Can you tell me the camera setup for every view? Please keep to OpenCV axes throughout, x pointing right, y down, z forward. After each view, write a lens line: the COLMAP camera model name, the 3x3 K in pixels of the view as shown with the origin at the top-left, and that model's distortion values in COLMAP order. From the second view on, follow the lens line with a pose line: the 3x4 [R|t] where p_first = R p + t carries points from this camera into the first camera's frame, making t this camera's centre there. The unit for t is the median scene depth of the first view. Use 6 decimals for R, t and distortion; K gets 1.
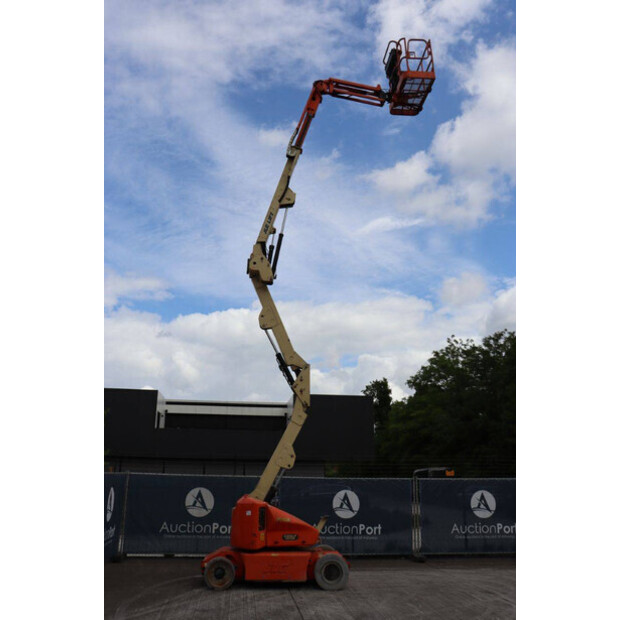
lens RADIAL K [[564.0, 0, 309.1], [0, 564.0, 302.9], [0, 0, 1]] dist [-0.138594, 0.169260]
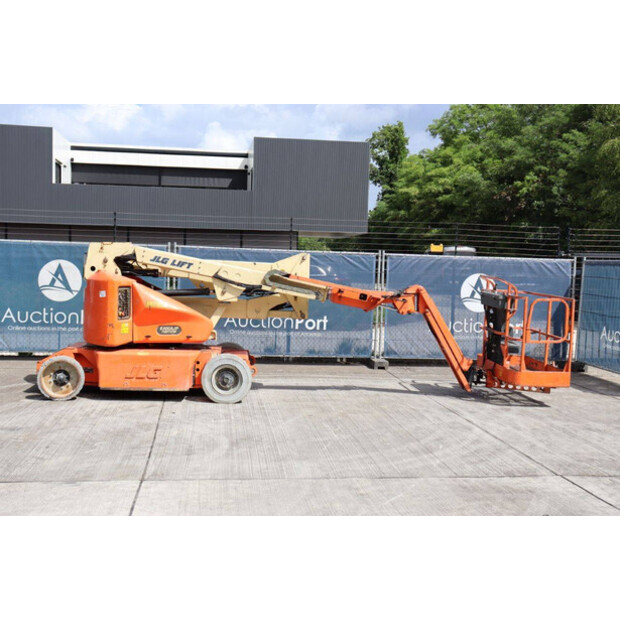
lens RADIAL K [[777.6, 0, 313.0], [0, 777.6, 308.6], [0, 0, 1]] dist [-0.007114, 0.086113]
pose [[0.999718, 0.018089, 0.015365, 0.099405], [-0.022400, 0.933118, 0.358871, 0.041819], [-0.007846, -0.359114, 0.933261, 0.092926]]
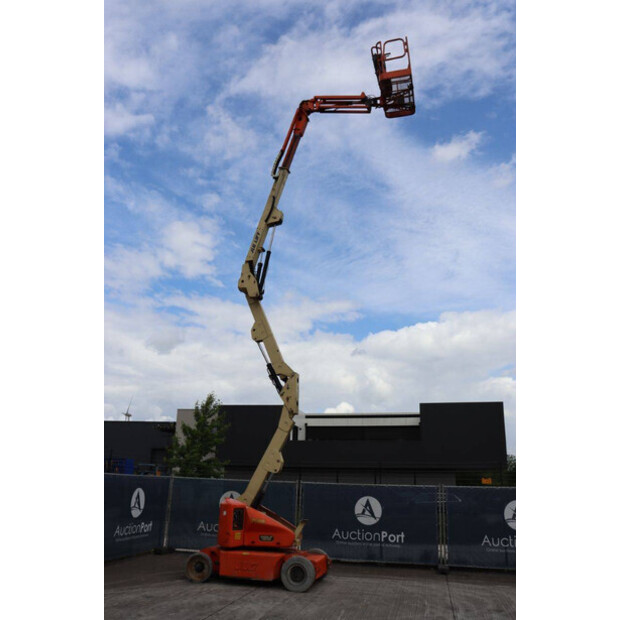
lens RADIAL K [[544.8, 0, 306.9], [0, 544.8, 304.6], [0, 0, 1]] dist [-0.148841, 0.165122]
pose [[0.942329, -0.090330, -0.322268, 0.316049], [0.081879, 0.995851, -0.039713, 0.022579], [0.324518, 0.011036, 0.945815, 0.050588]]
